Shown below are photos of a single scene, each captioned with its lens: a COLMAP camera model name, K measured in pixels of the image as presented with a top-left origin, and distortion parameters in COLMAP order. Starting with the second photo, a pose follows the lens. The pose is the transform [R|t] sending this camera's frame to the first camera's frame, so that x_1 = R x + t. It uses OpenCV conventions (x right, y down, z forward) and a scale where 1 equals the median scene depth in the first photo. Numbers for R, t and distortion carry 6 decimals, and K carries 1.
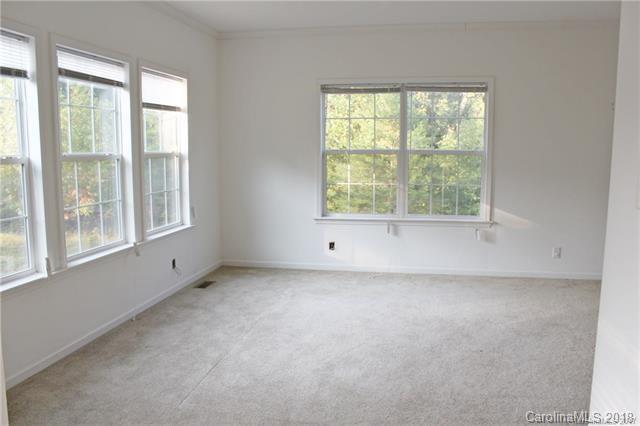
lens RADIAL K [[530.3, 0, 320.0], [0, 530.3, 213.0], [0, 0, 1]] dist [-0.110340, 0.011561]
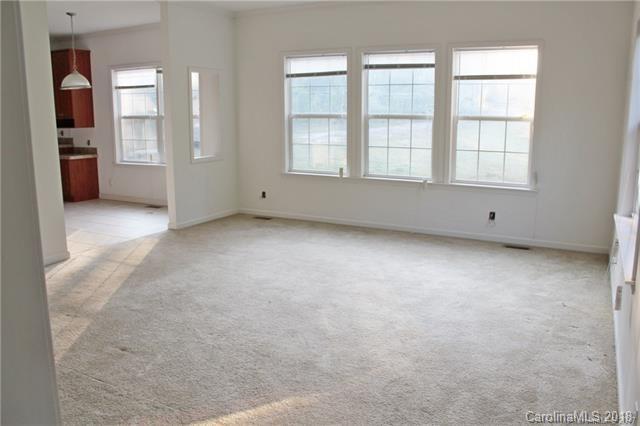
lens RADIAL K [[530.3, 0, 320.0], [0, 530.3, 213.0], [0, 0, 1]] dist [-0.110340, 0.011561]
pose [[-0.310400, 0.171132, -0.935075, 1.031966], [-0.126052, 0.967566, 0.218921, -0.125882], [0.942212, 0.185821, -0.278761, 1.117681]]
